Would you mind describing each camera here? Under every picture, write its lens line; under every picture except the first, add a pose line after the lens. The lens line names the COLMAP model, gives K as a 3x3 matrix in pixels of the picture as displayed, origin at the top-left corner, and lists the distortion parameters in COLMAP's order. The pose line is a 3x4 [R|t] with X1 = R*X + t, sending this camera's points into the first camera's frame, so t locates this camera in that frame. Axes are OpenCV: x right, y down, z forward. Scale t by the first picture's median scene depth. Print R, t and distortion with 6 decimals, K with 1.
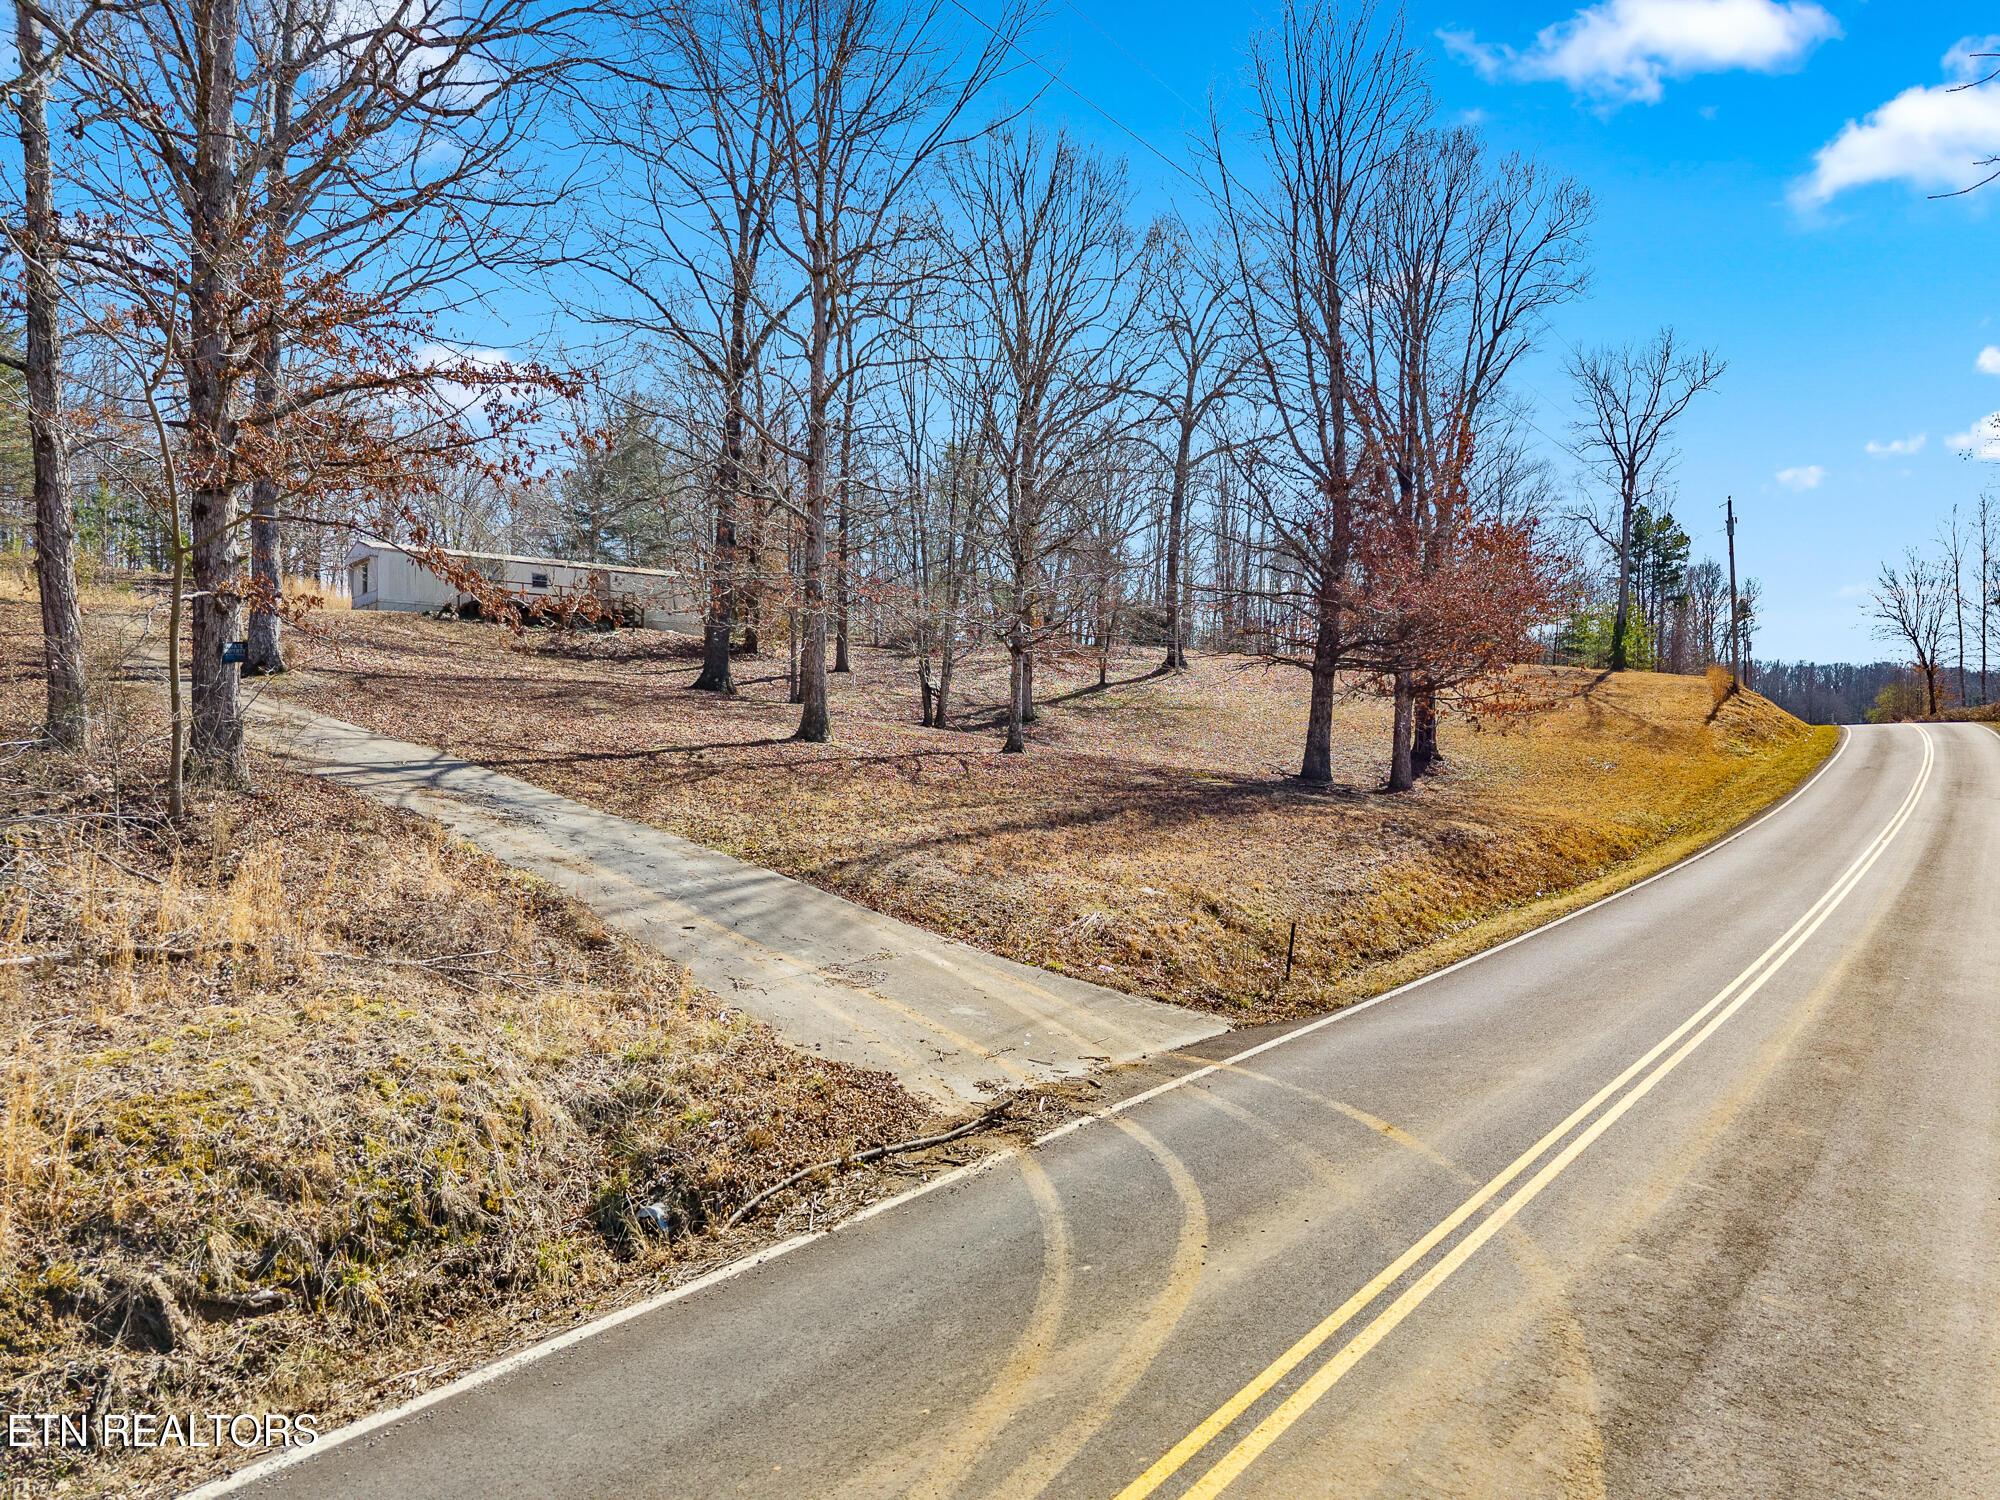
lens RADIAL K [[1384.0, 0, 1005.3], [0, 1384.0, 749.1], [0, 0, 1]] dist [0.007402, -0.007493]
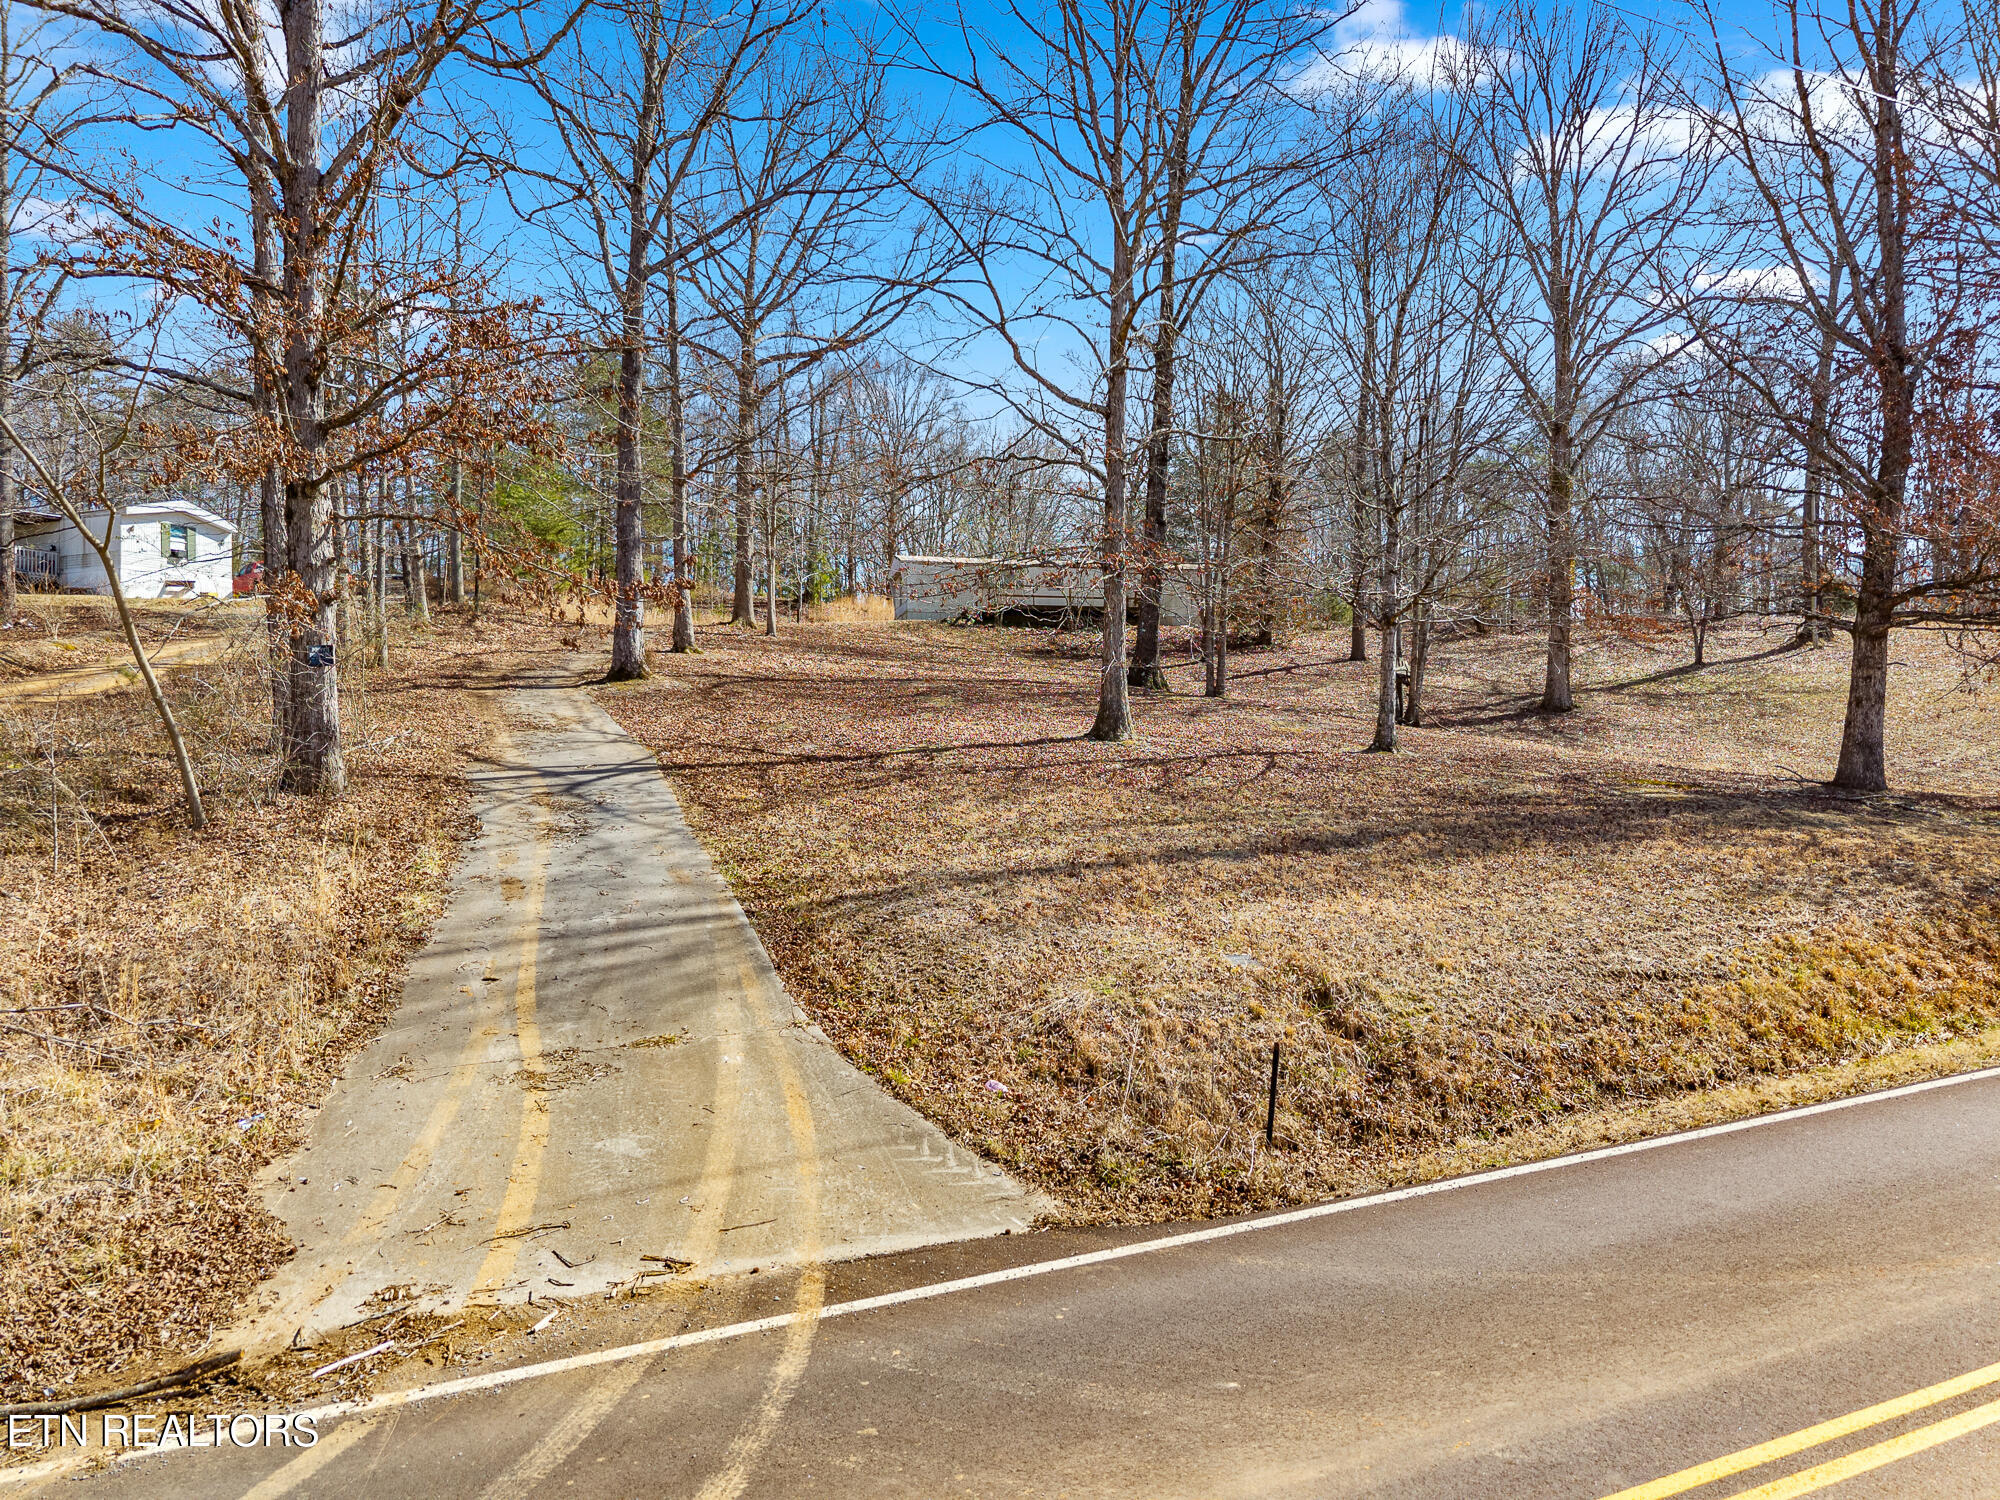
lens RADIAL K [[1384.0, 0, 998.1], [0, 1384.0, 750.6], [0, 0, 1]] dist [0.007402, -0.007493]
pose [[0.884461, -0.007520, -0.466553, 0.168422], [0.008427, 0.999964, -0.000142, 0.000032], [0.466538, -0.003806, 0.884493, 0.183638]]
